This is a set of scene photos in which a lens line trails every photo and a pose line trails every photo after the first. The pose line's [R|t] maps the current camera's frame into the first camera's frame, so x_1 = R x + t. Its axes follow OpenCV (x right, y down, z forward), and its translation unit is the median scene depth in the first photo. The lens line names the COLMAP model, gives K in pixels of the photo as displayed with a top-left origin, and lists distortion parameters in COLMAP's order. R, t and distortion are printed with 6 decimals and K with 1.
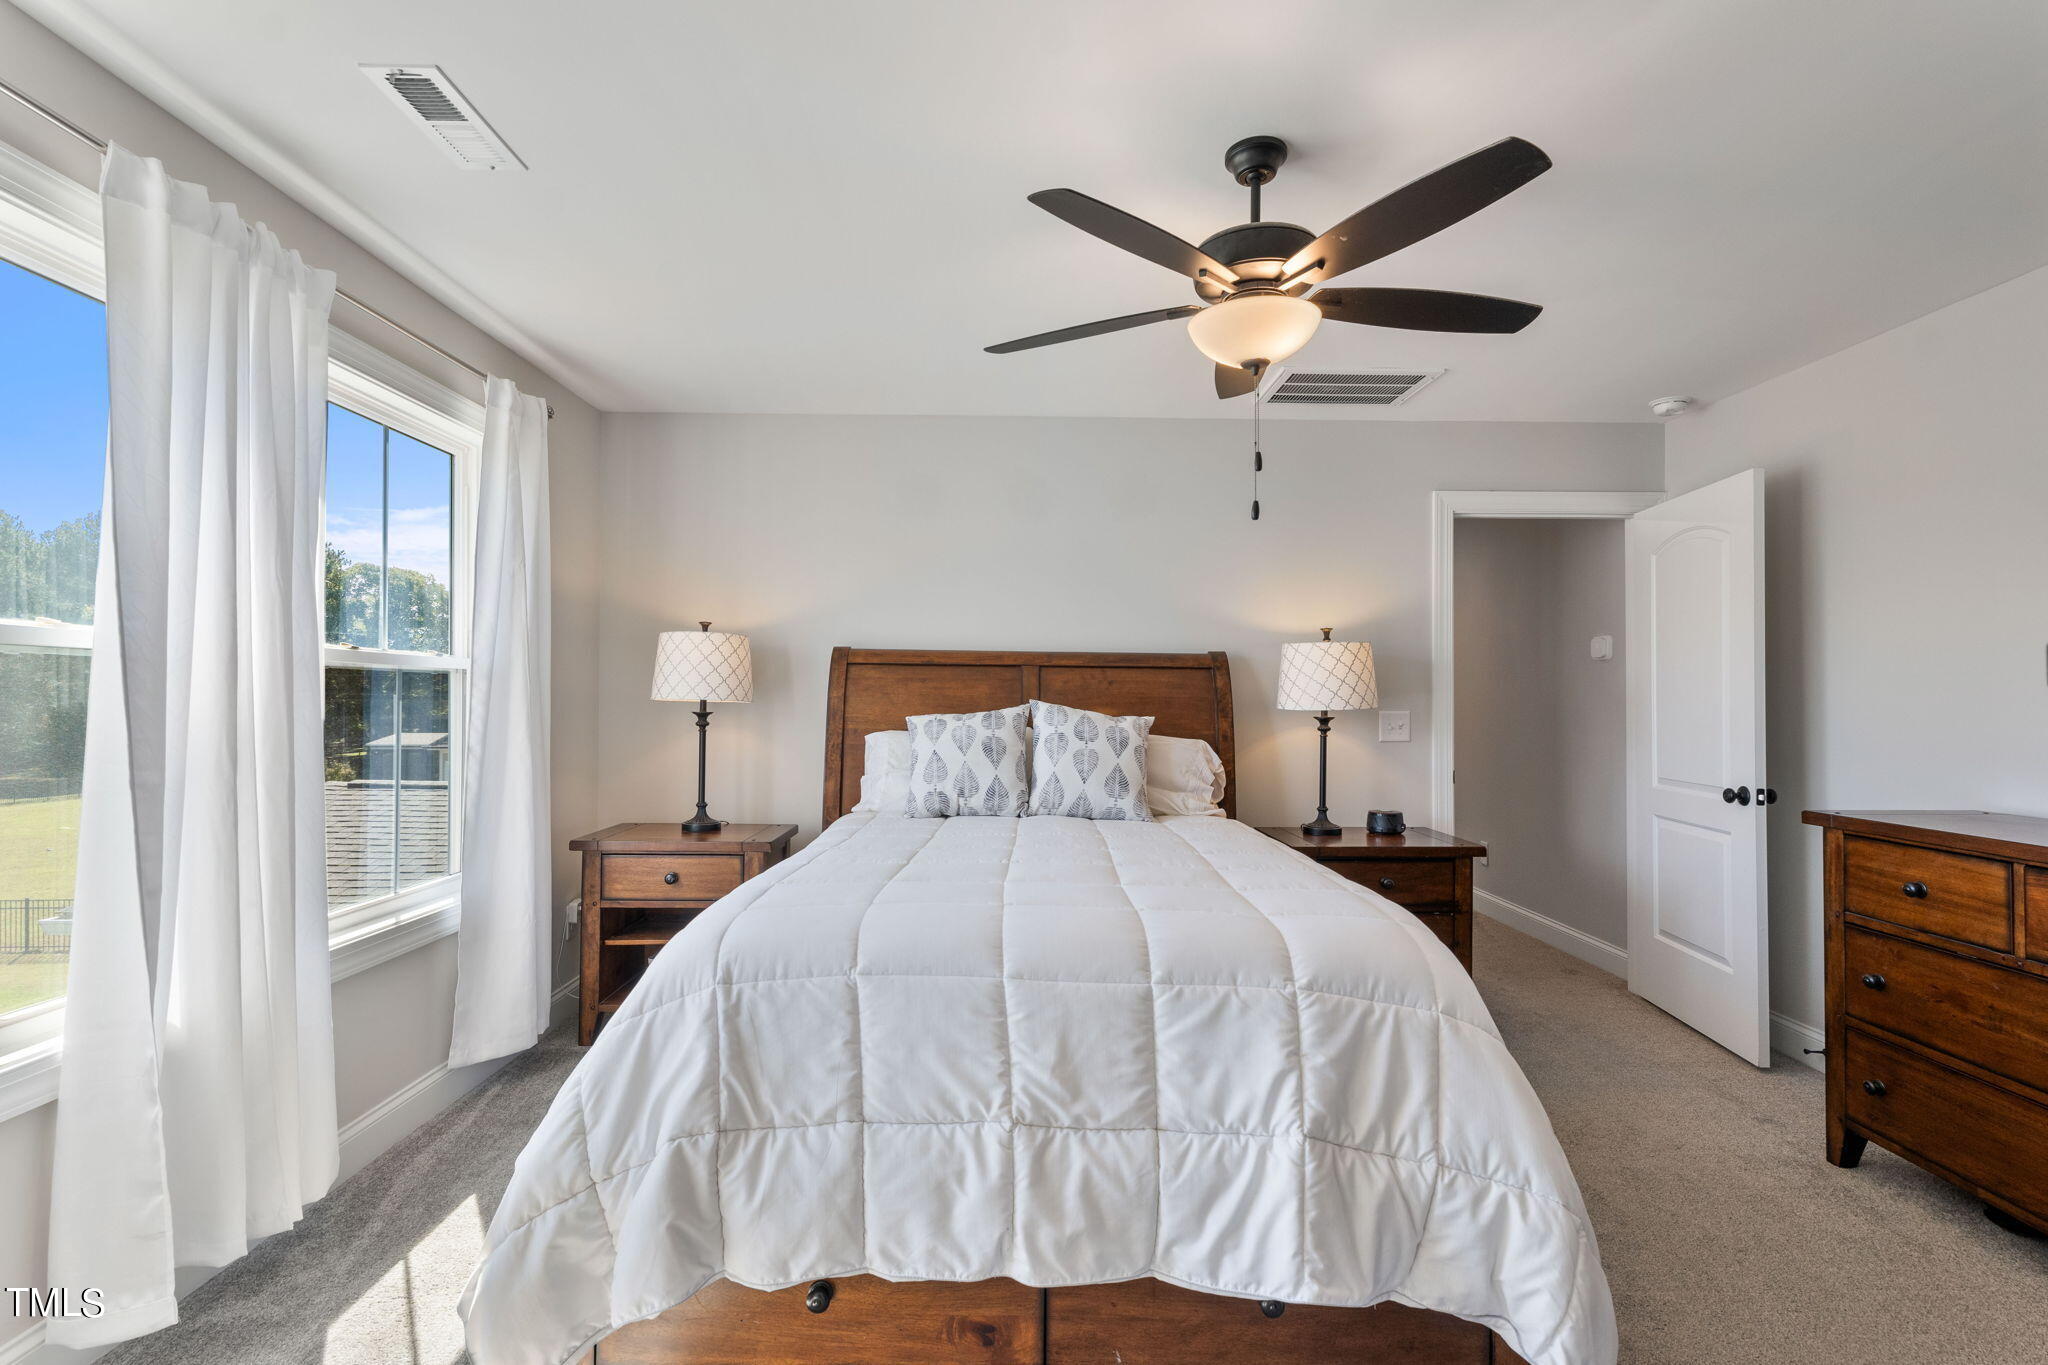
lens RADIAL K [[961.9, 0, 1019.6], [0, 961.9, 687.5], [0, 0, 1]] dist [0.000206, 0.000179]
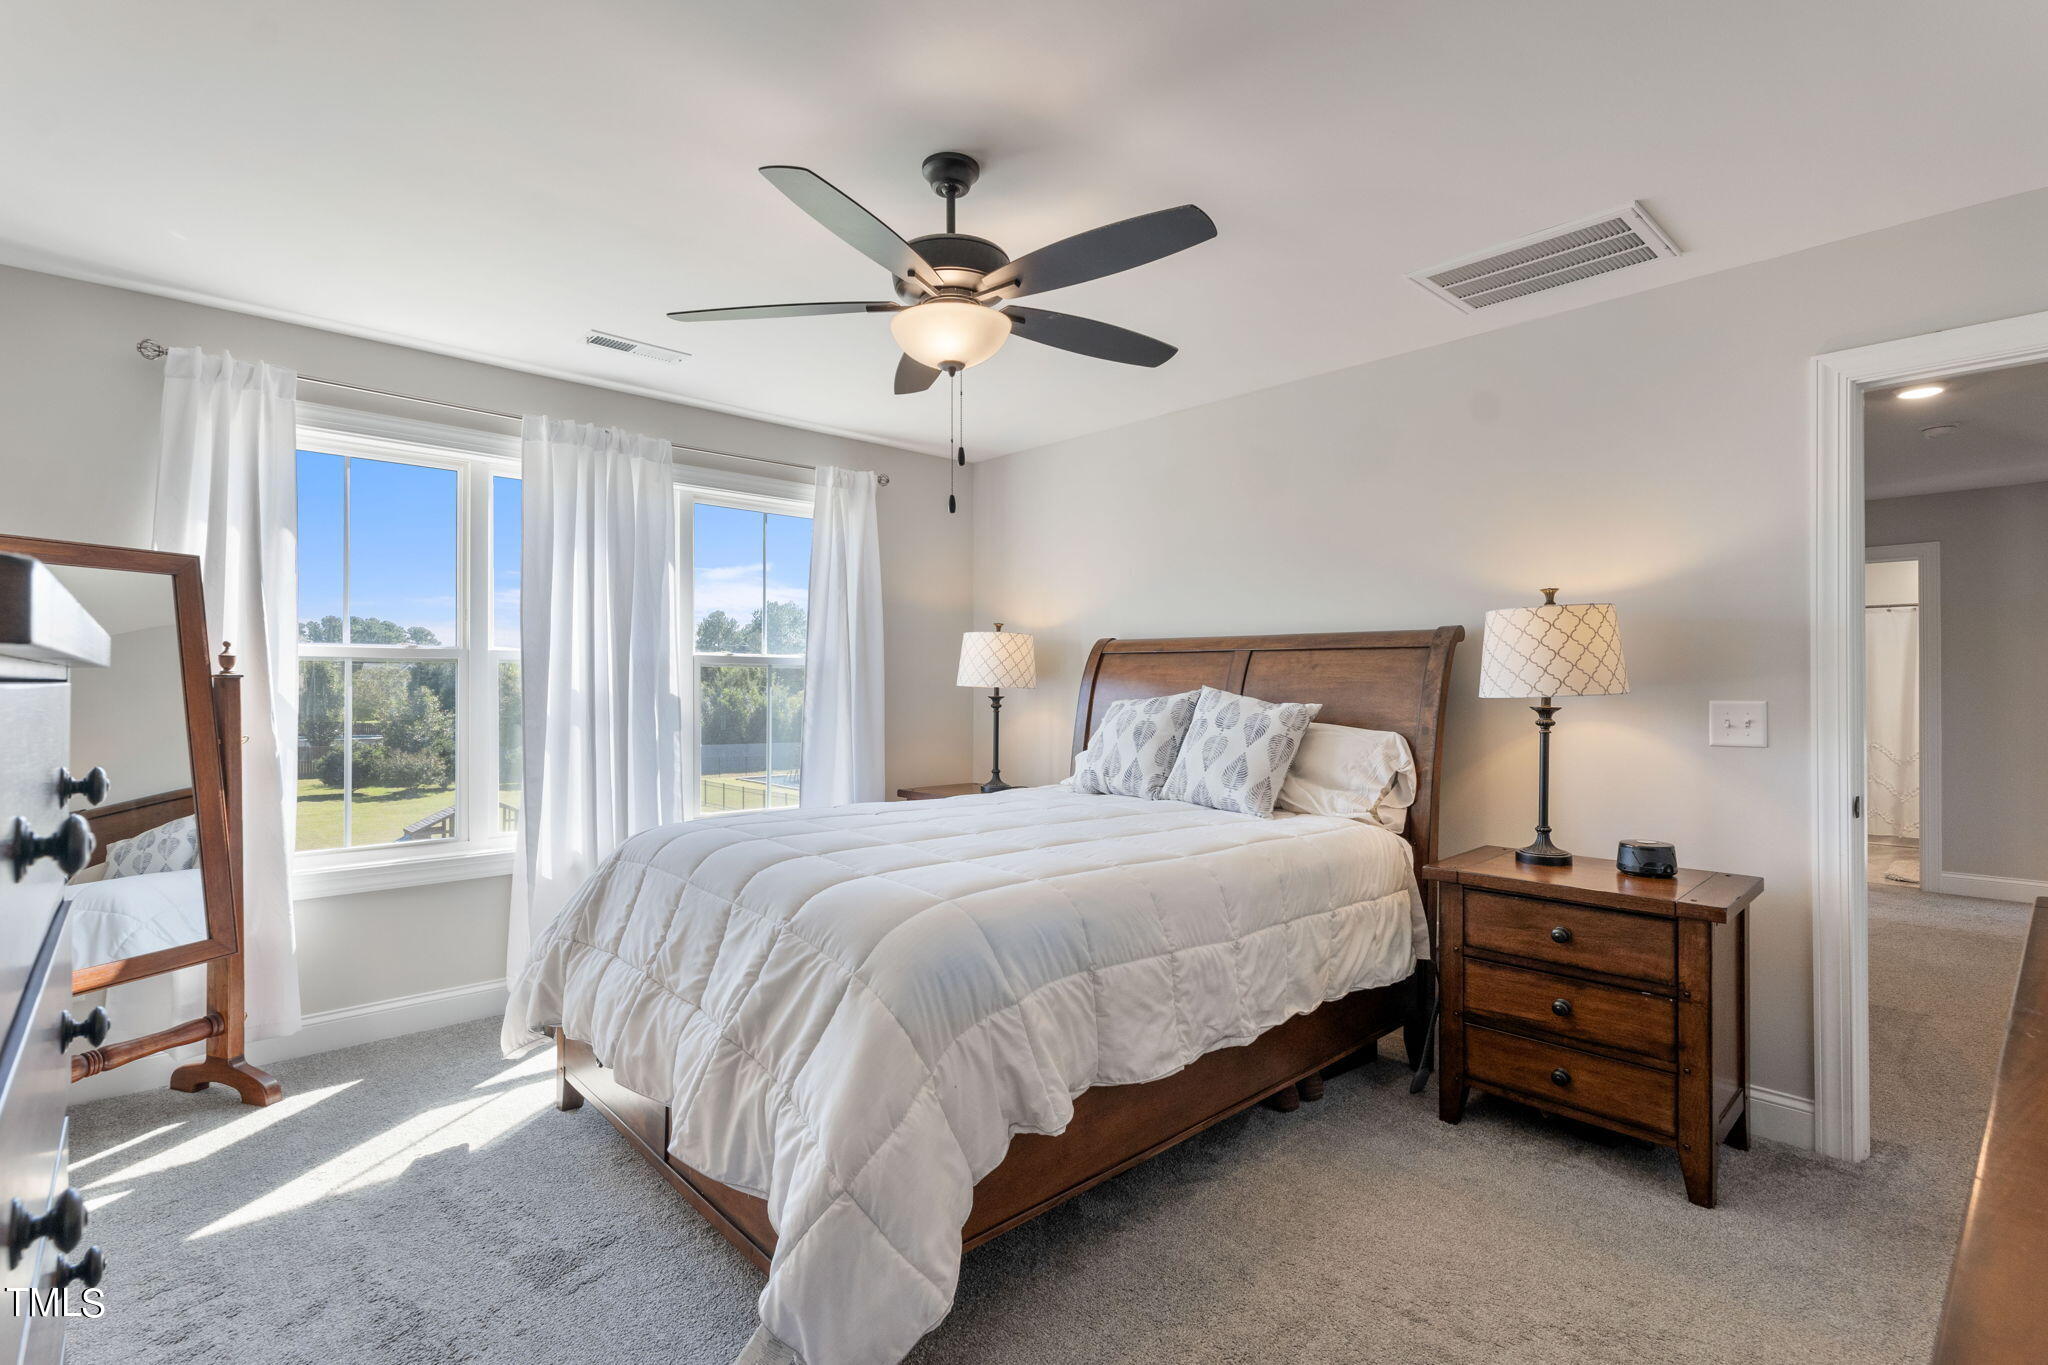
lens RADIAL K [[961.9, 0, 1018.8], [0, 961.9, 687.0], [0, 0, 1]] dist [0.000206, 0.000179]
pose [[0.666898, -0.002907, -0.745143, 0.618718], [0.006630, 0.999976, 0.002033, 0.011104], [0.745119, -0.006296, 0.666901, 0.200784]]
